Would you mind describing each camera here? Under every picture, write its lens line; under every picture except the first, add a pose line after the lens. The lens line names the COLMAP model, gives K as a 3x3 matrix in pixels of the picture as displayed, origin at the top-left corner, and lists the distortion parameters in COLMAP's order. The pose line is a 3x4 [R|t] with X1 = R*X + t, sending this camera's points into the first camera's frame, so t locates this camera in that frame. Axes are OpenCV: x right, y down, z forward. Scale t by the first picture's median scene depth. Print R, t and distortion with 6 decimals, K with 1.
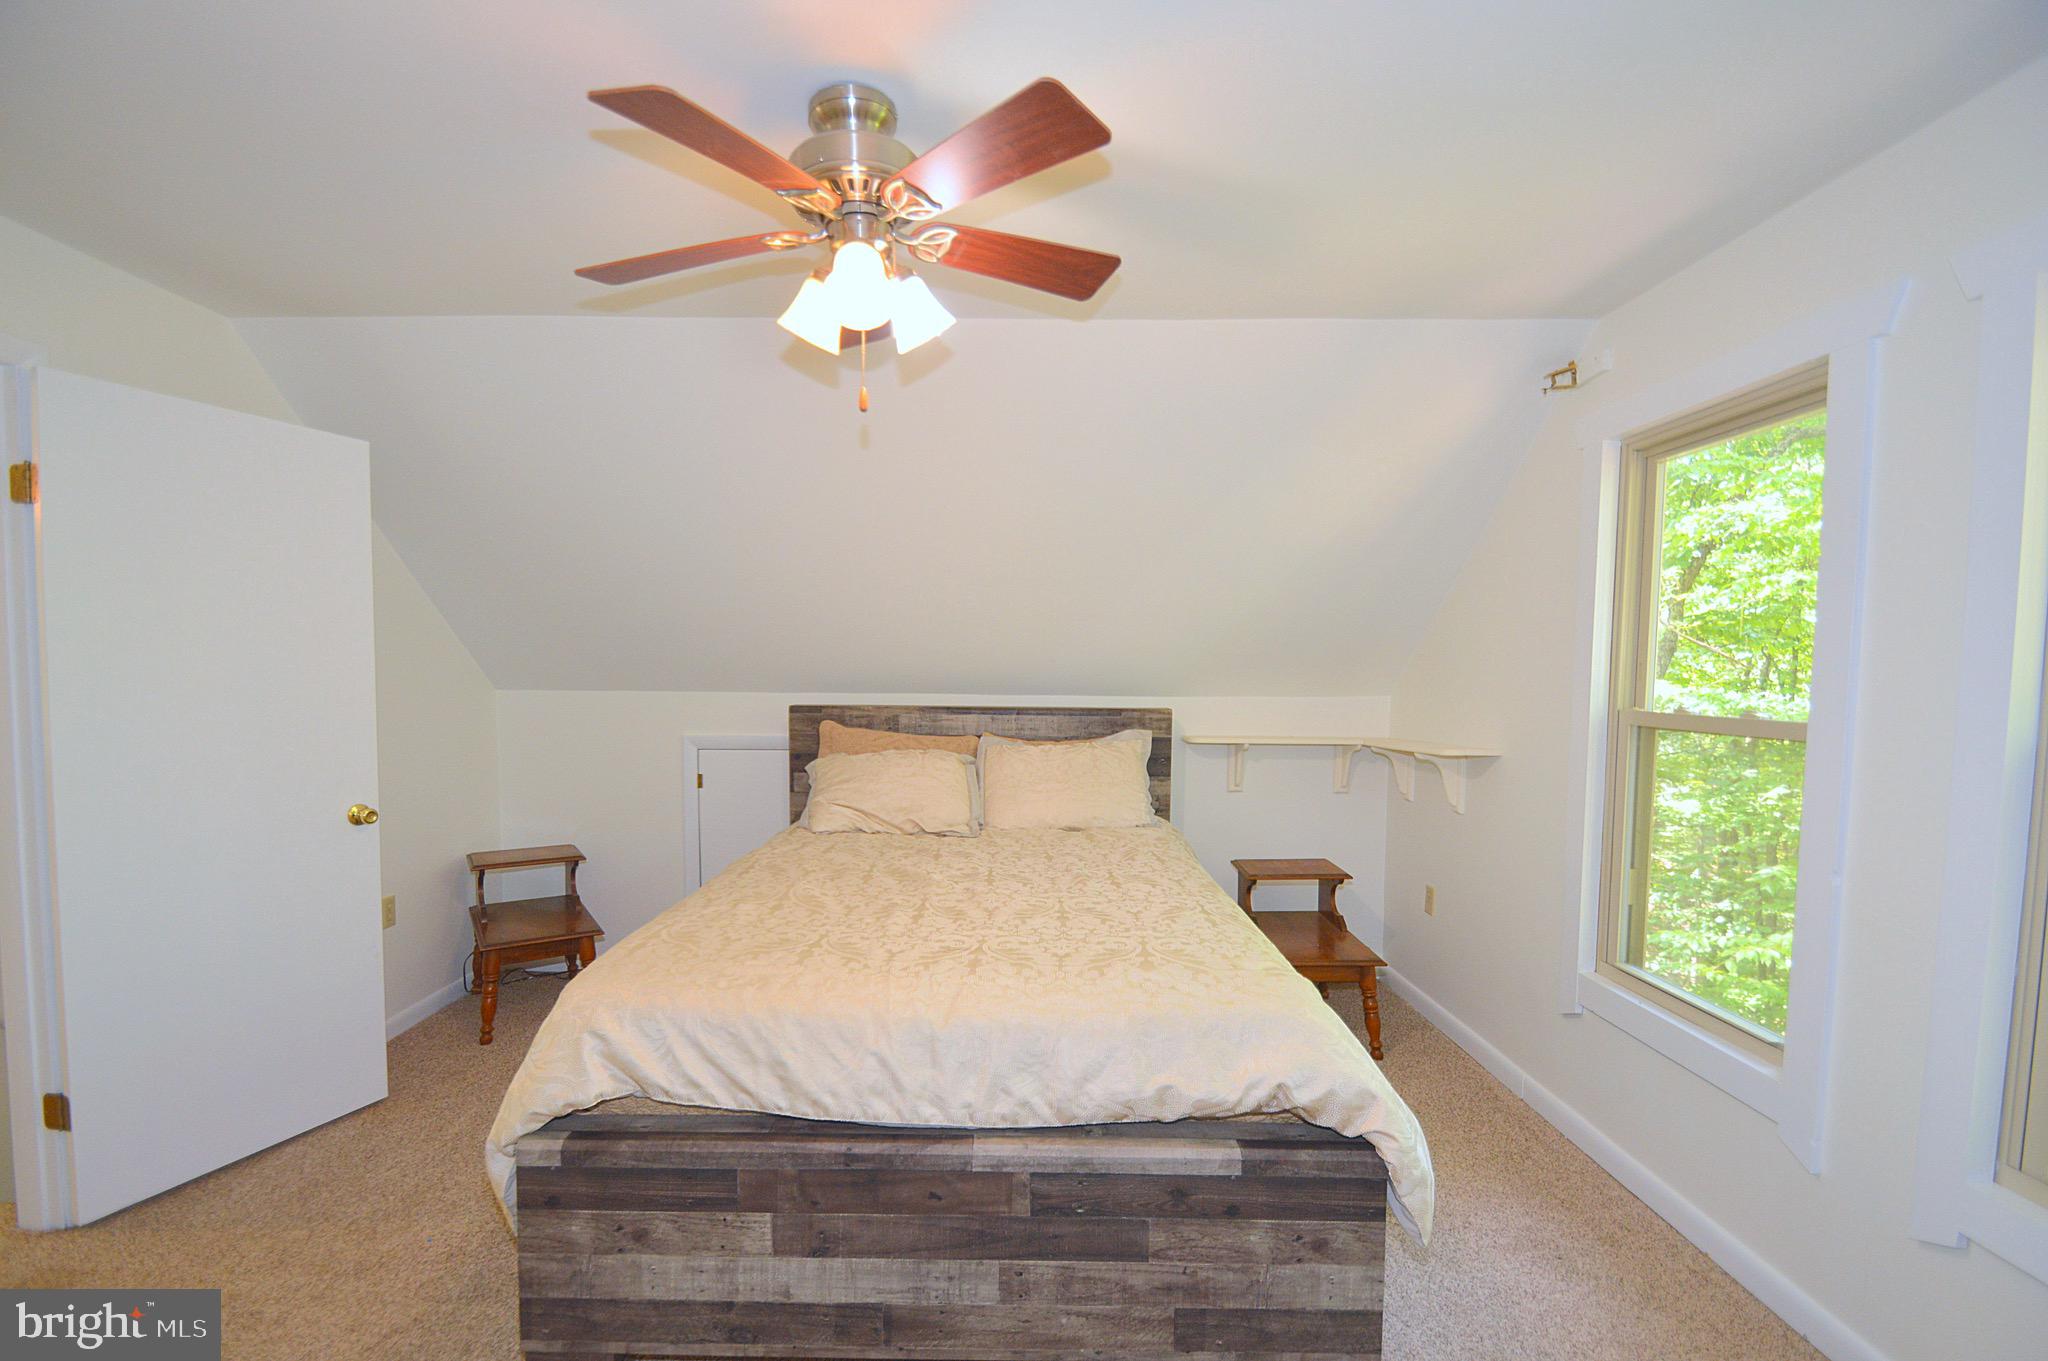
lens RADIAL K [[920.5, 0, 1013.1], [0, 920.5, 695.6], [0, 0, 1]] dist [0.011137, -0.012546]
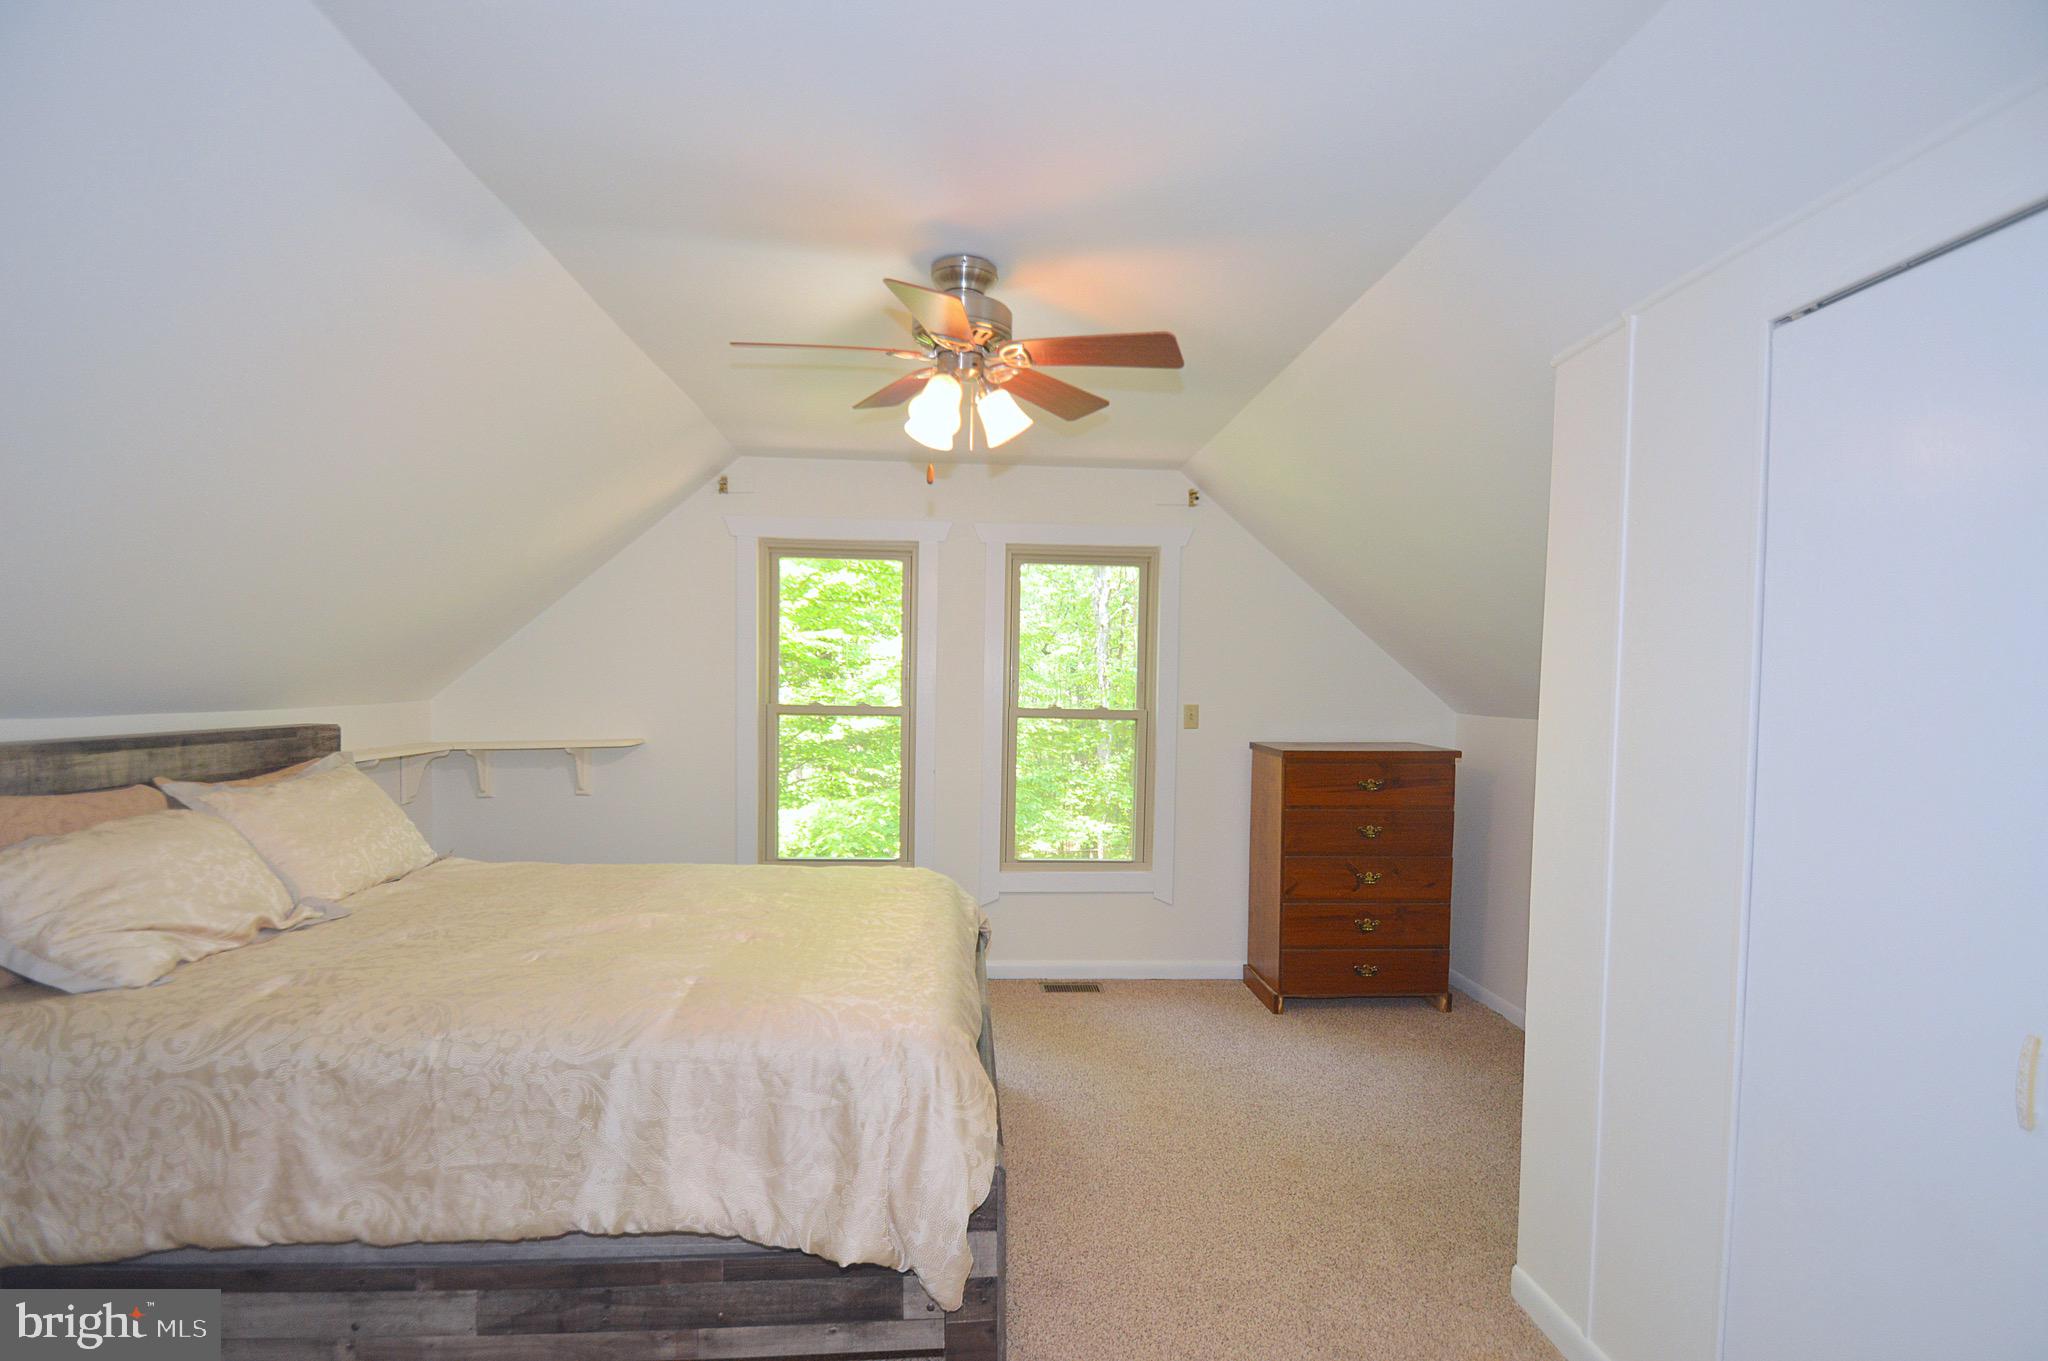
lens RADIAL K [[920.5, 0, 1016.3], [0, 920.5, 683.7], [0, 0, 1]] dist [0.011137, -0.012546]
pose [[-0.083774, -0.007494, 0.996457, -0.687018], [0.012022, 0.999891, 0.008531, -0.021177], [-0.996412, 0.012694, -0.083675, 0.476073]]
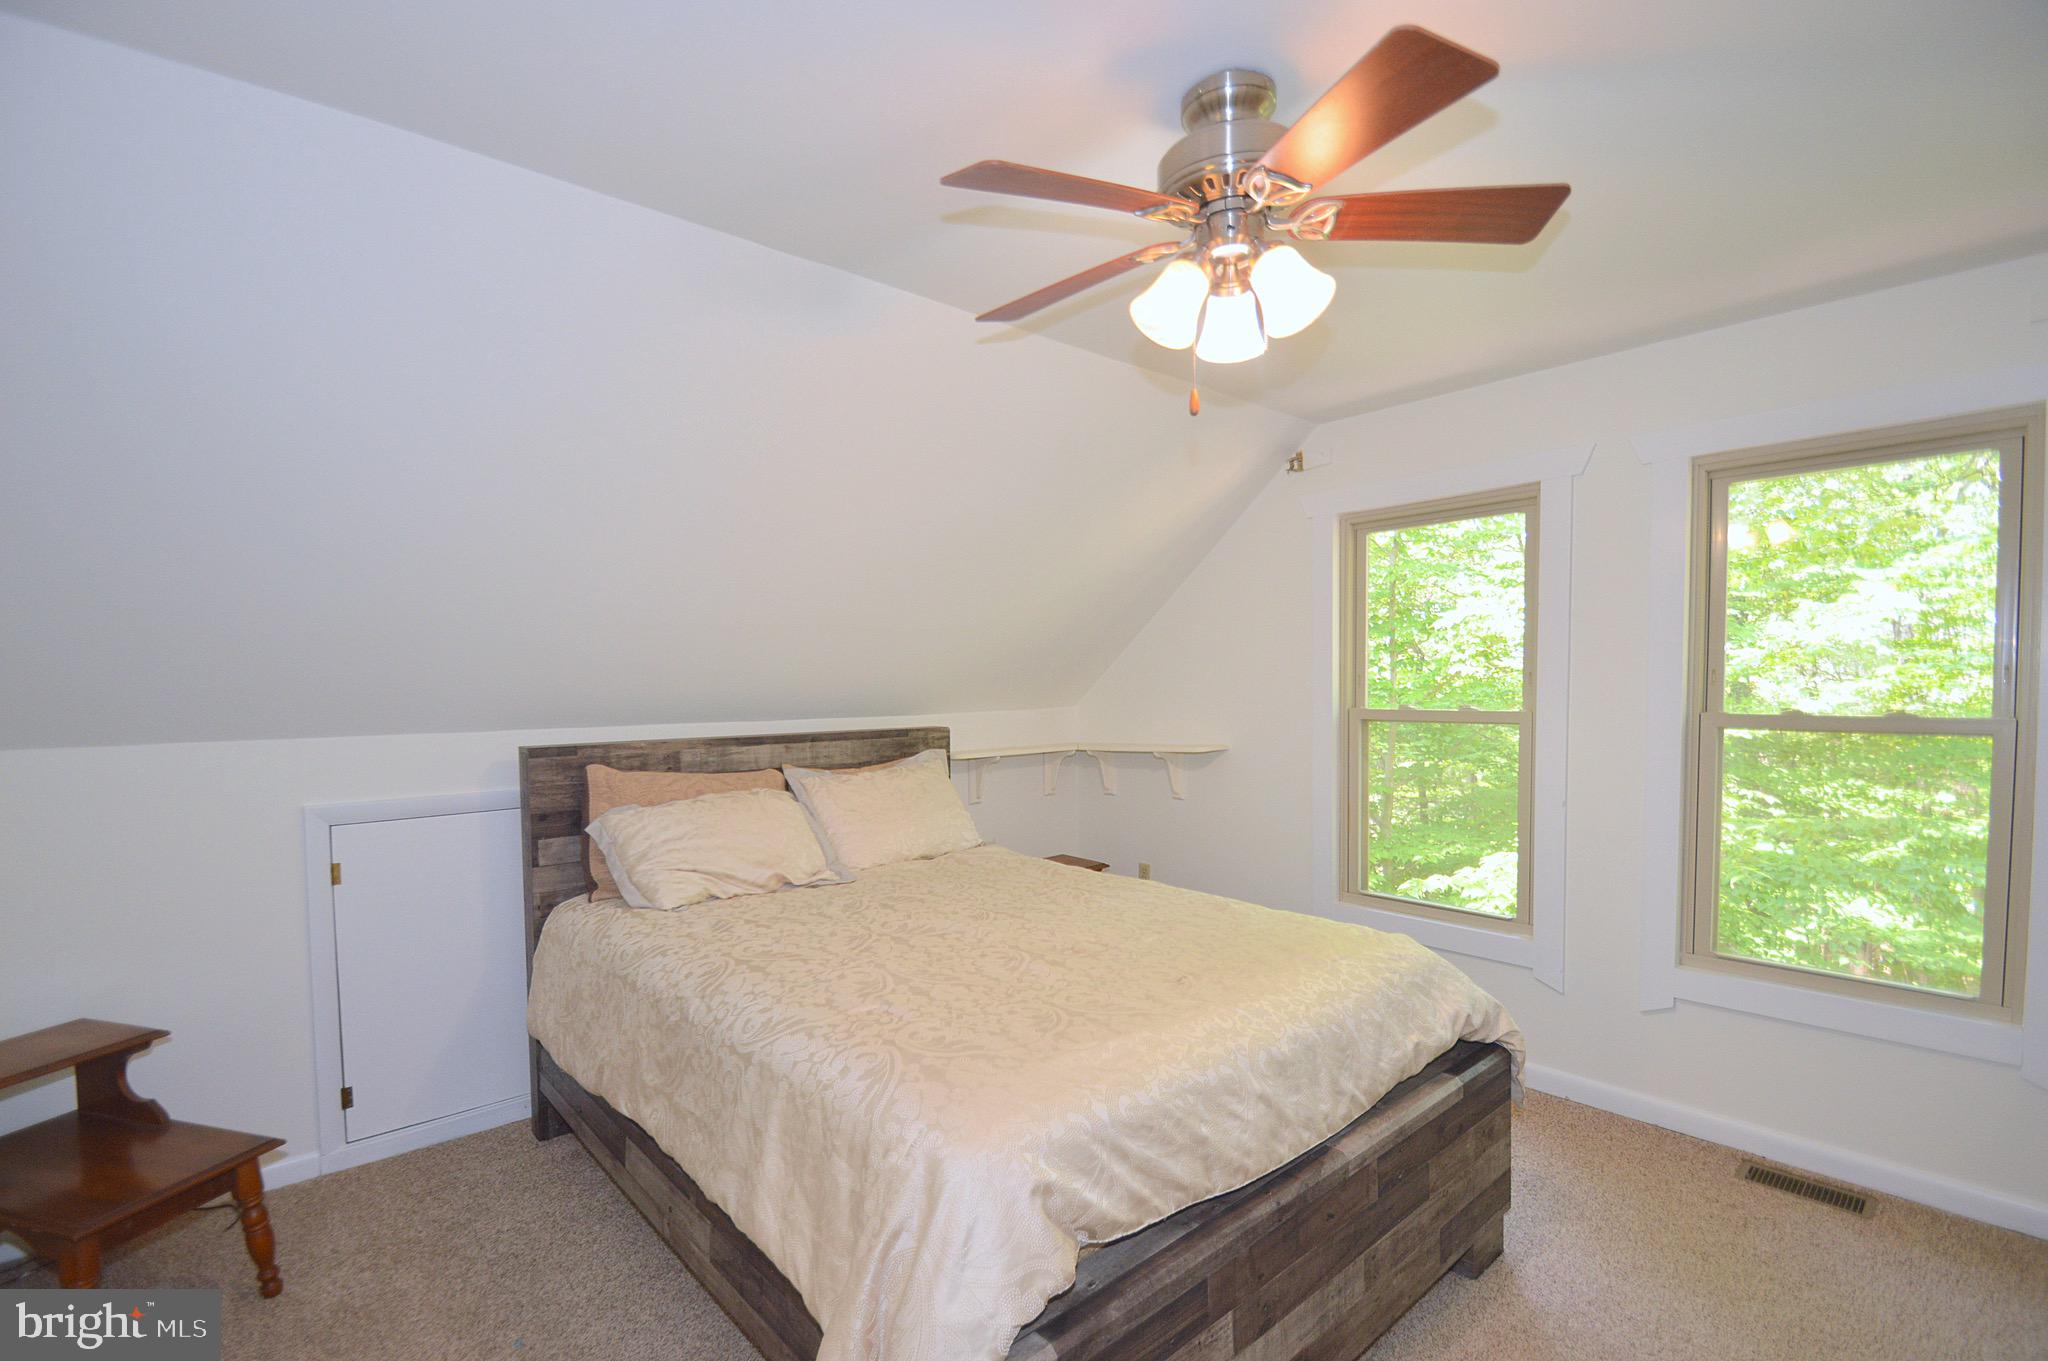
lens RADIAL K [[920.5, 0, 1008.1], [0, 920.5, 695.0], [0, 0, 1]] dist [0.011137, -0.012546]
pose [[0.747044, -0.025141, 0.664299, -0.445361], [0.037657, 0.999280, -0.004530, -0.013438], [-0.663707, 0.028399, 0.747453, 0.209425]]
